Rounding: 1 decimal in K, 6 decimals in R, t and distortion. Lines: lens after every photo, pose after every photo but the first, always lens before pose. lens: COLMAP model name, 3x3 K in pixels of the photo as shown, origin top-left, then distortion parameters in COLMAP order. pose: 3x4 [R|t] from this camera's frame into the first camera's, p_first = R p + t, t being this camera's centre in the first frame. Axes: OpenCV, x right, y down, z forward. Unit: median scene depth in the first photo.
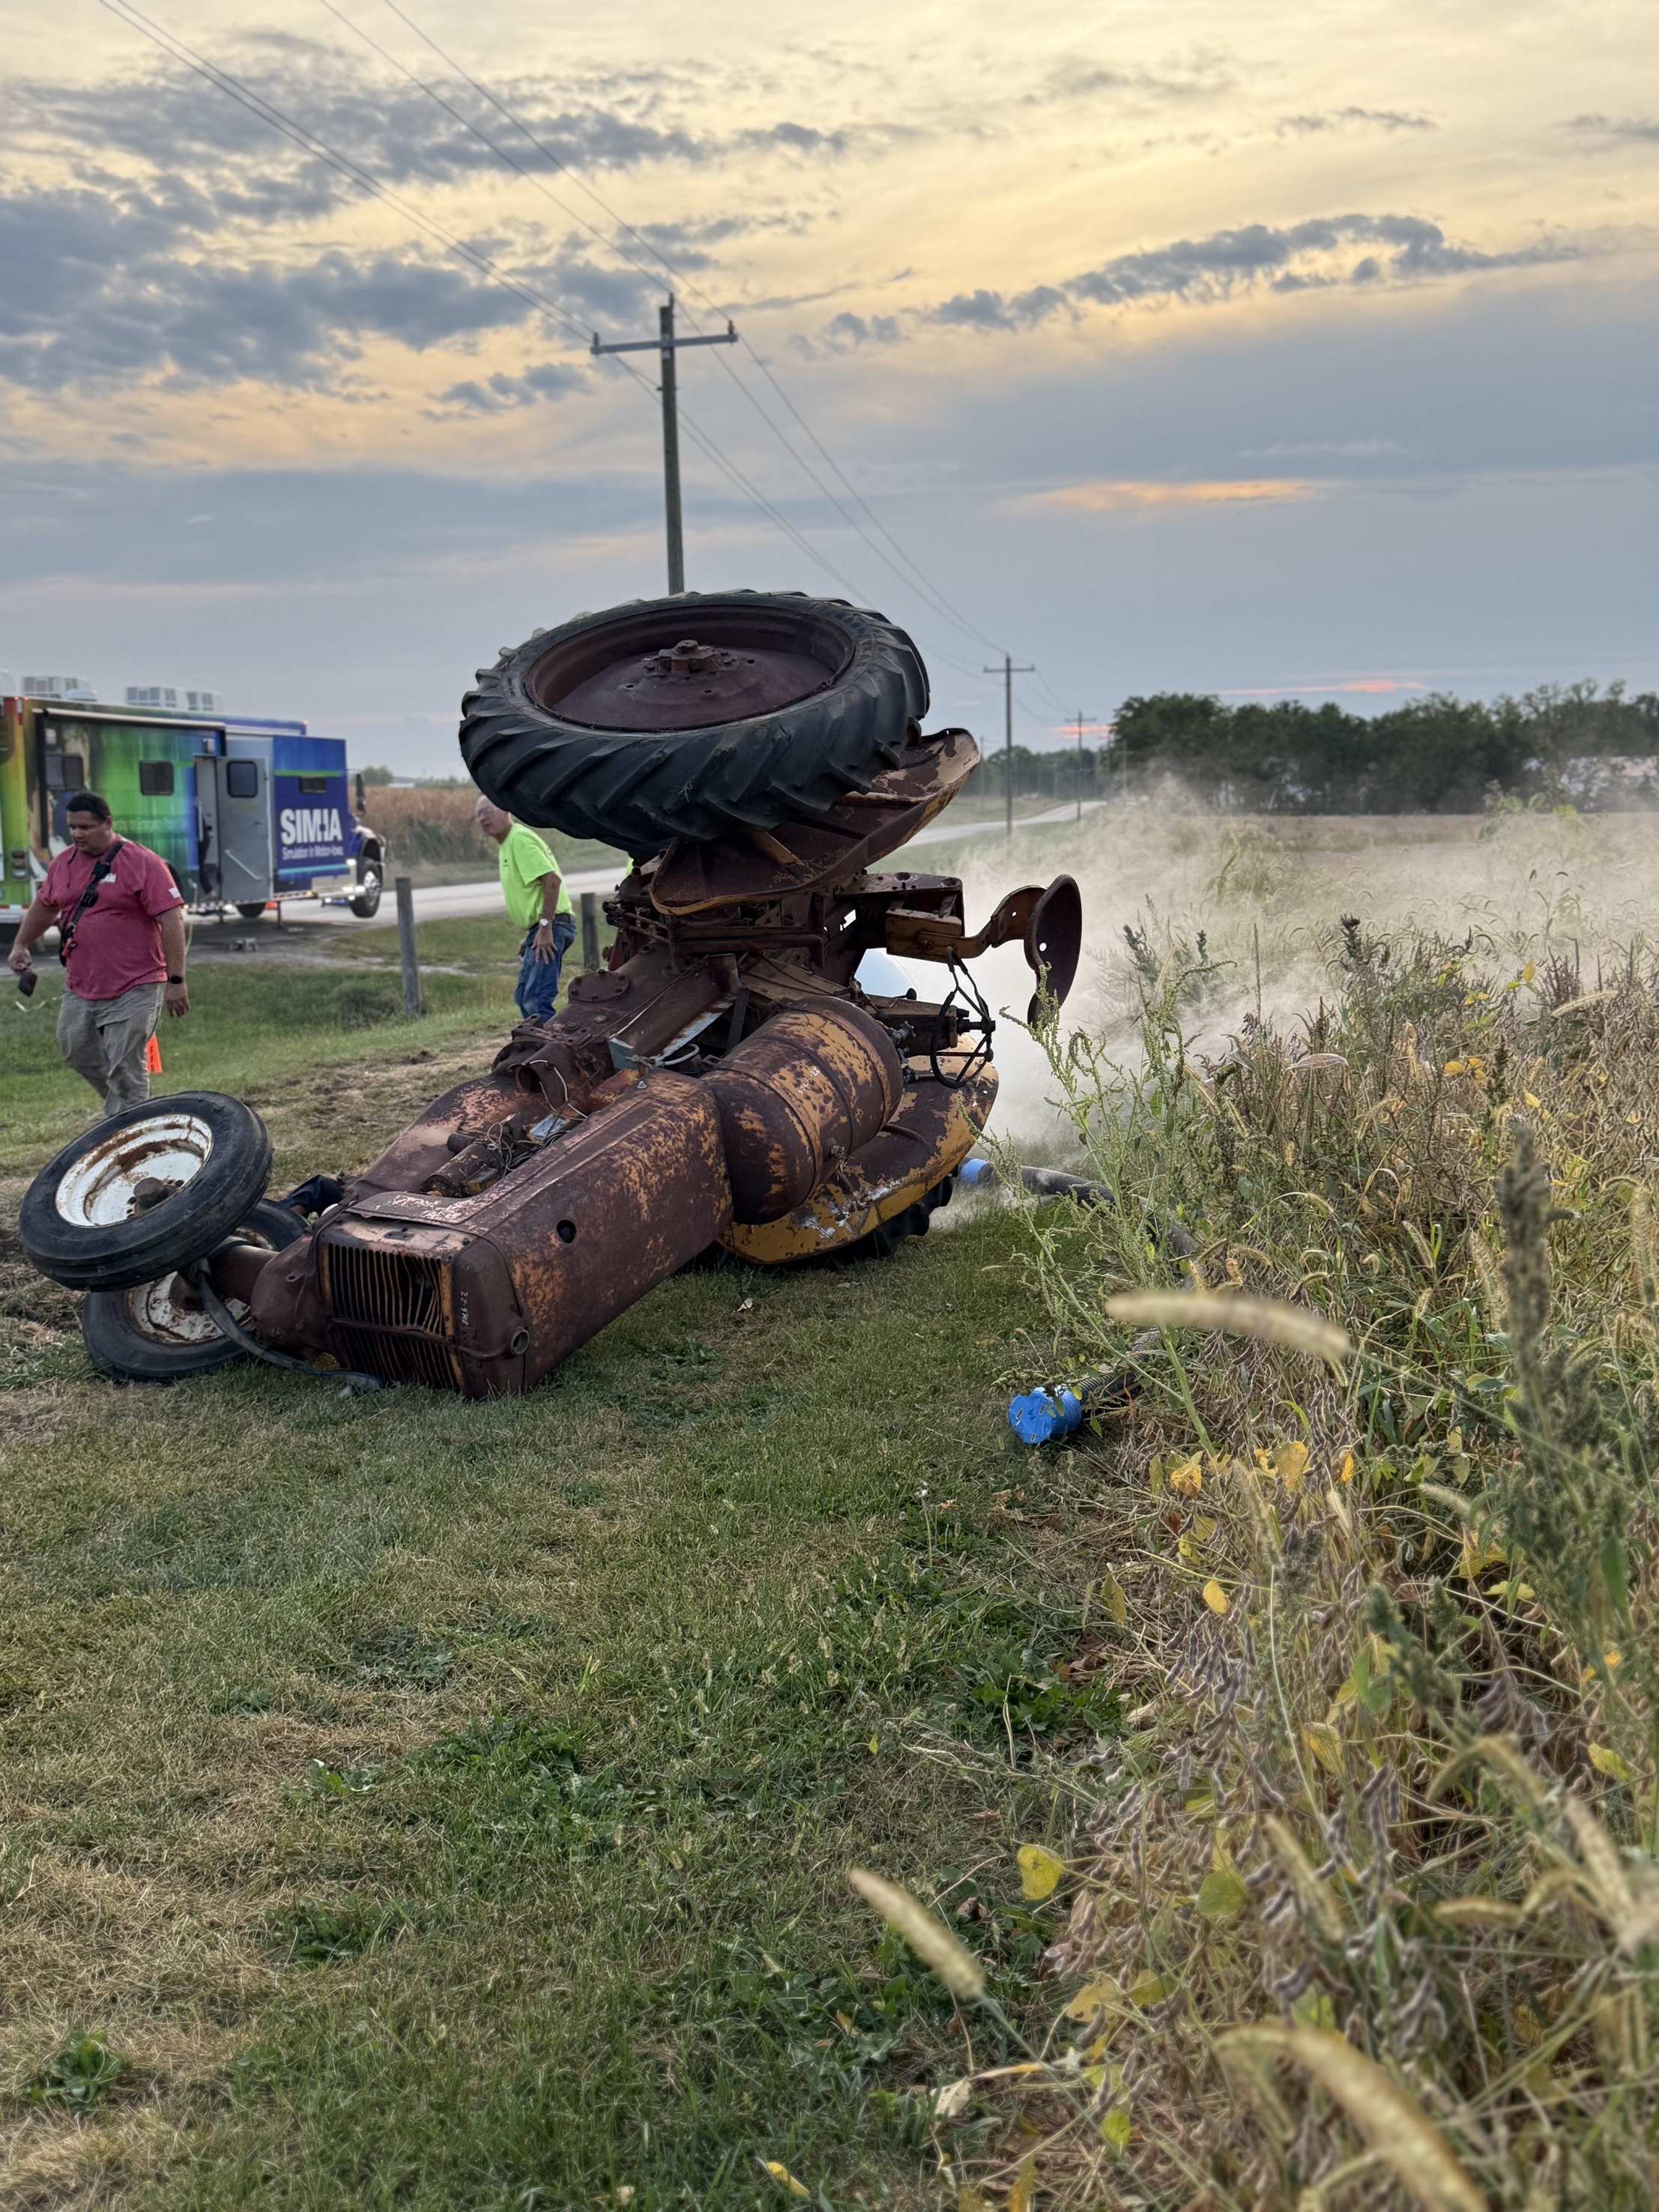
lens RADIAL K [[2268.2, 0, 822.5], [0, 2268.2, 1111.7], [0, 0, 1]] dist [0.120624, 0.000000]
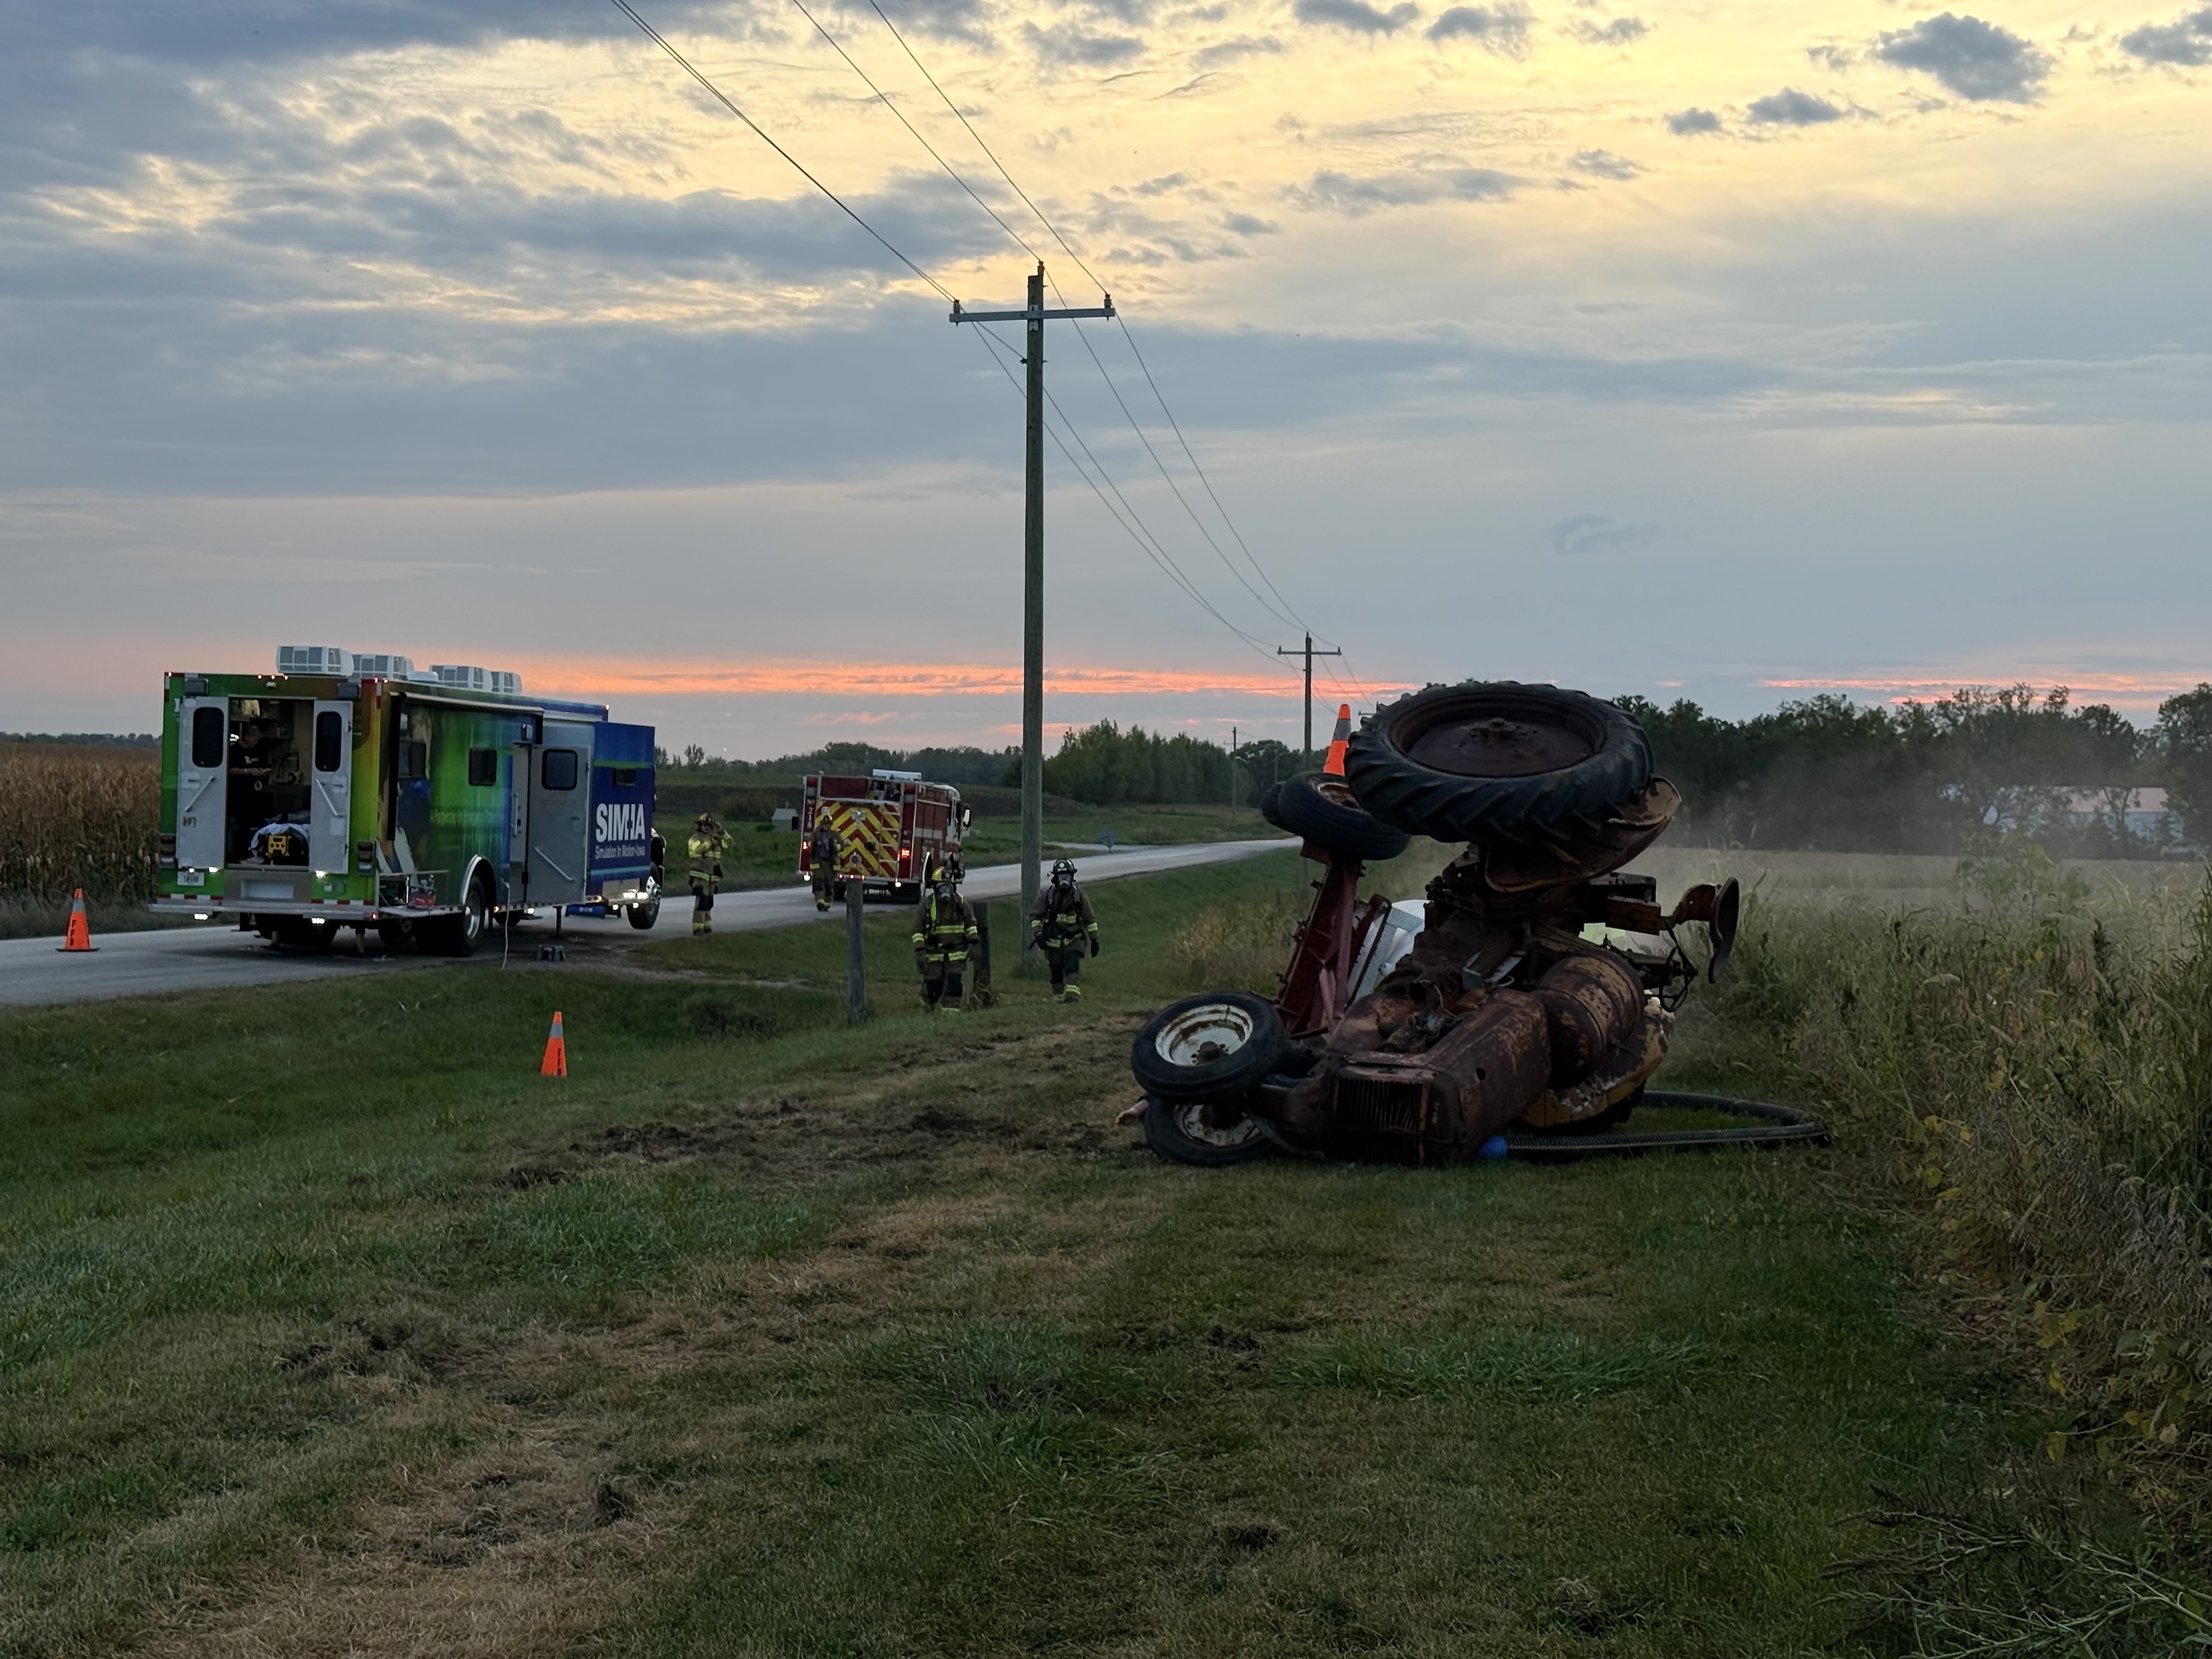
lens RADIAL K [[3165.8, 0, 1120.5], [0, 3165.8, 825.6], [0, 0, 1]] dist [0.168656, 0.000000]
pose [[0.998513, 0.031382, 0.044564, -0.101661], [-0.025352, 0.991196, -0.129956, 0.037812], [-0.048250, 0.128633, 0.990518, -0.276830]]
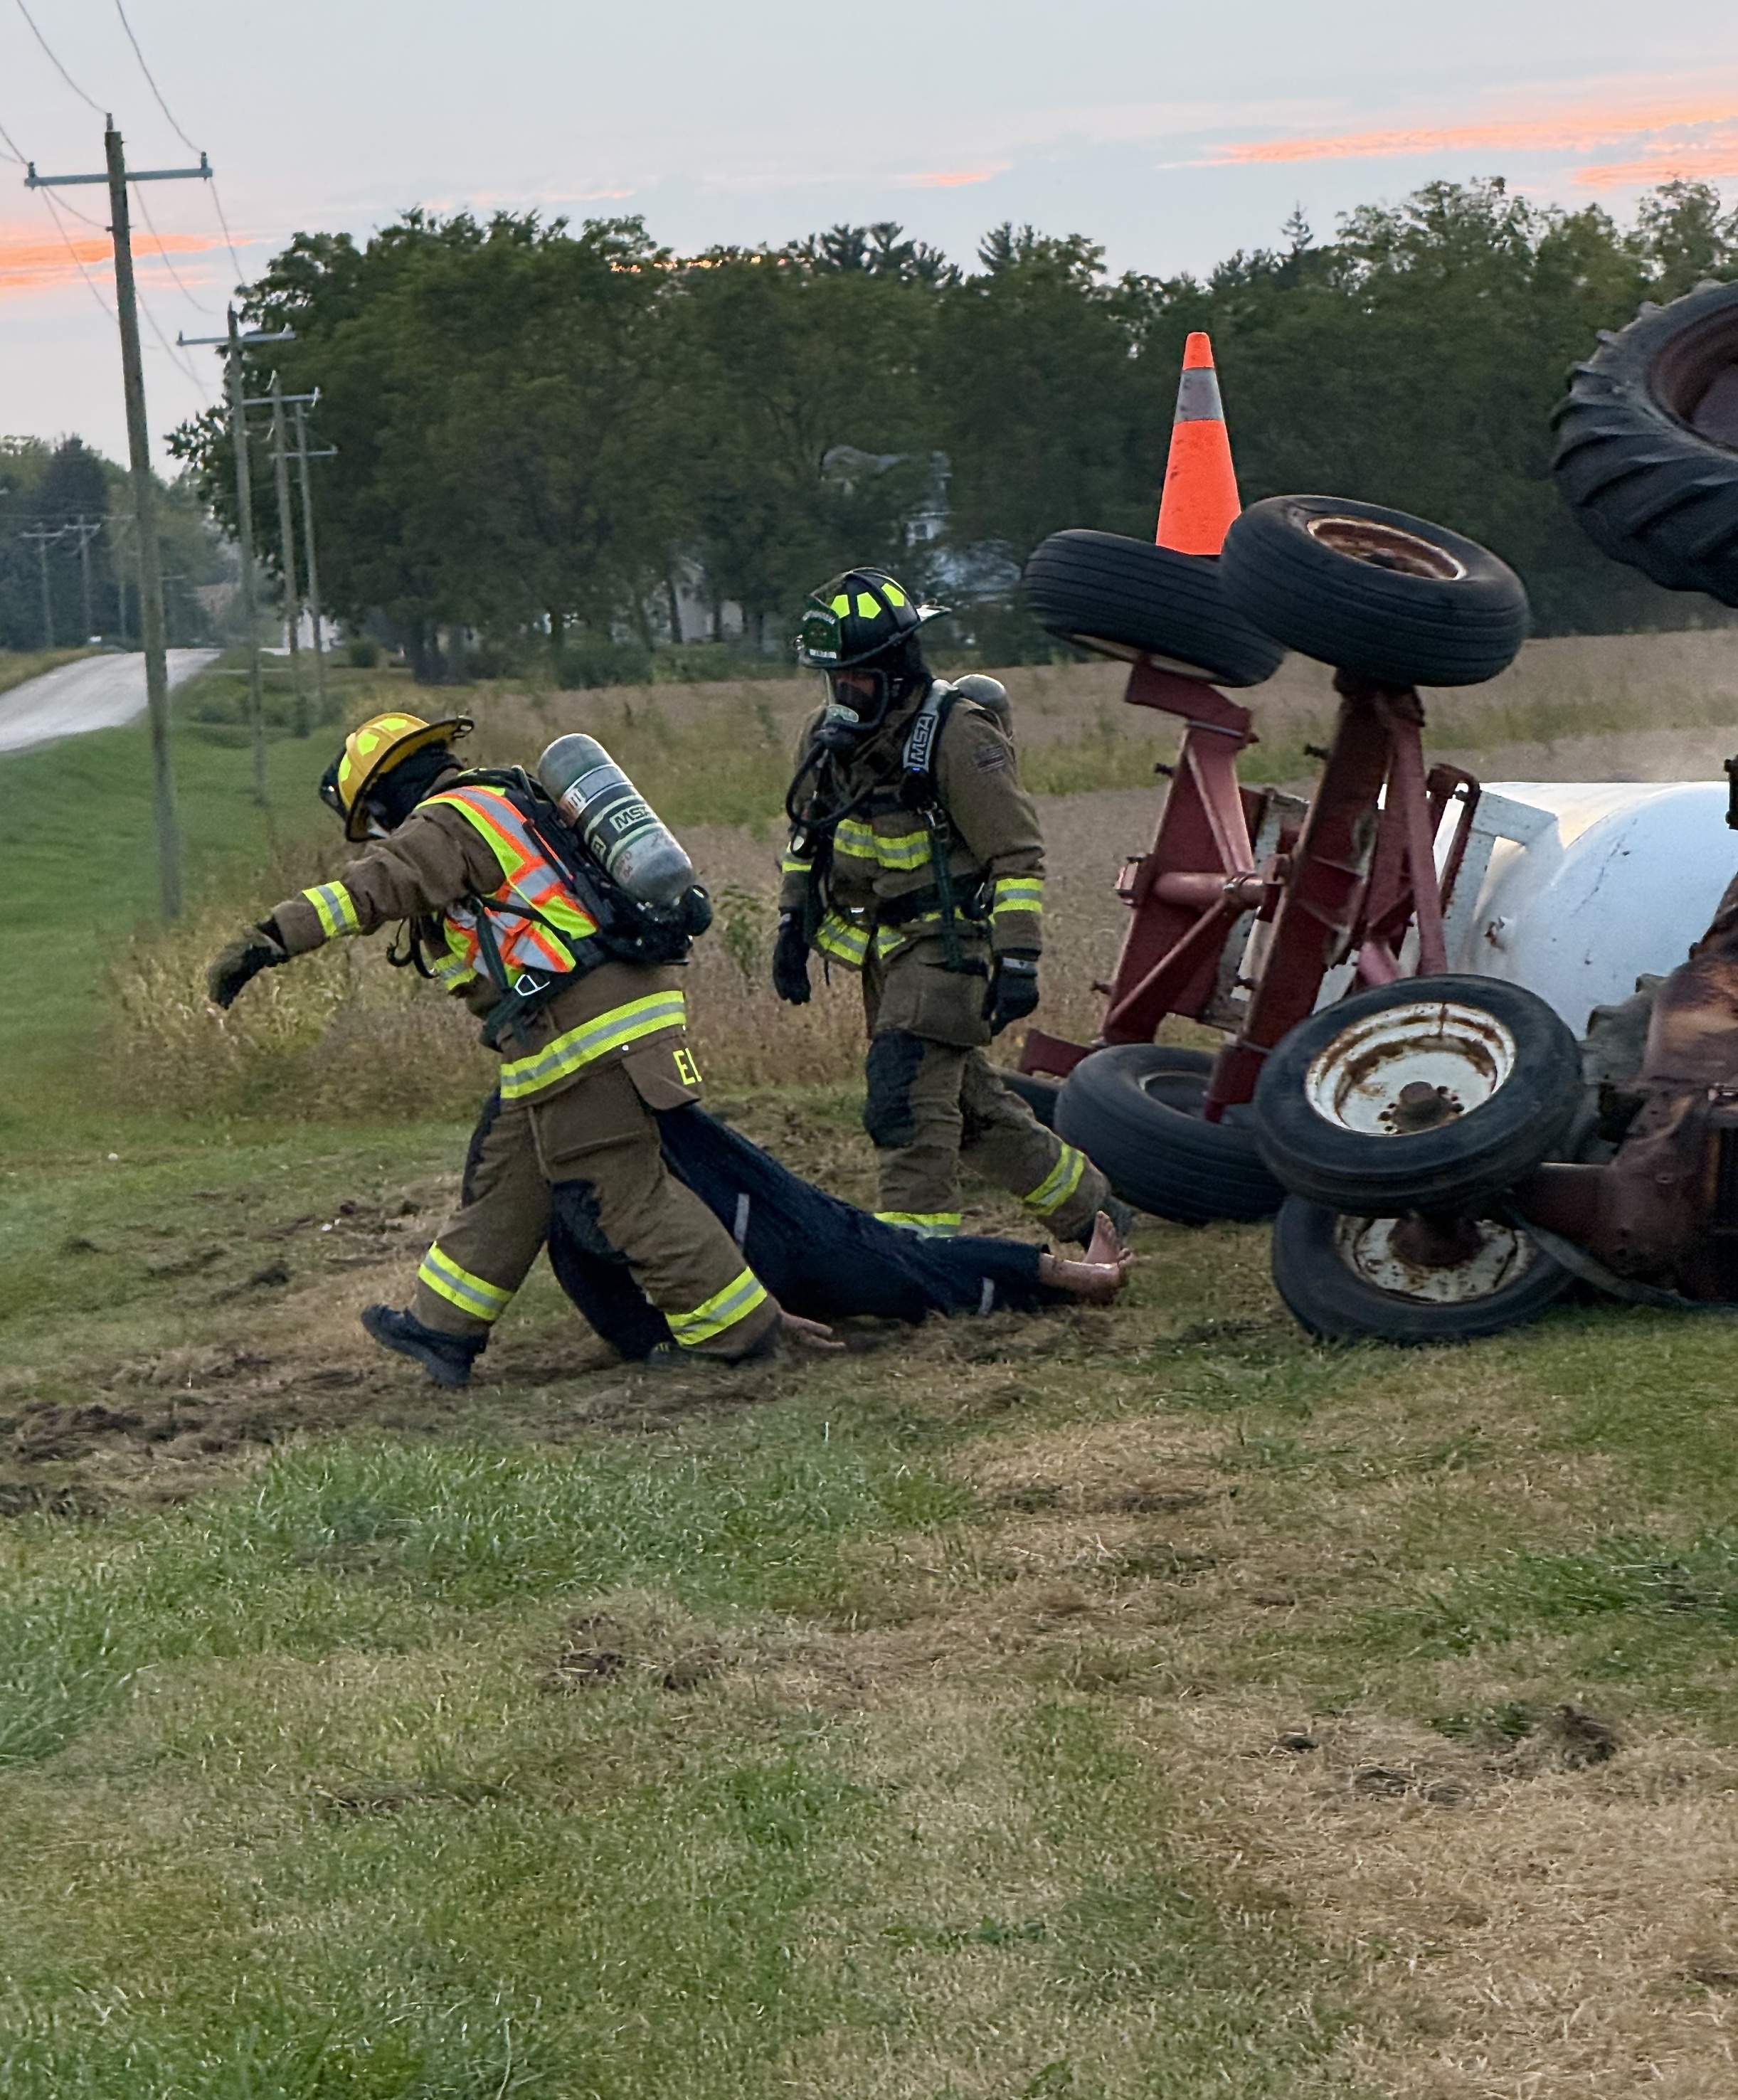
lens RADIAL K [[9754.4, 0, 868.2], [0, 9754.4, 1050.4], [0, 0, 1]] dist [0.000530, 0.000000]
pose [[0.976675, -0.058729, 0.206534, -0.252580], [0.078233, 0.993082, -0.087562, 0.063881], [-0.199963, 0.101678, 0.974513, -0.473670]]
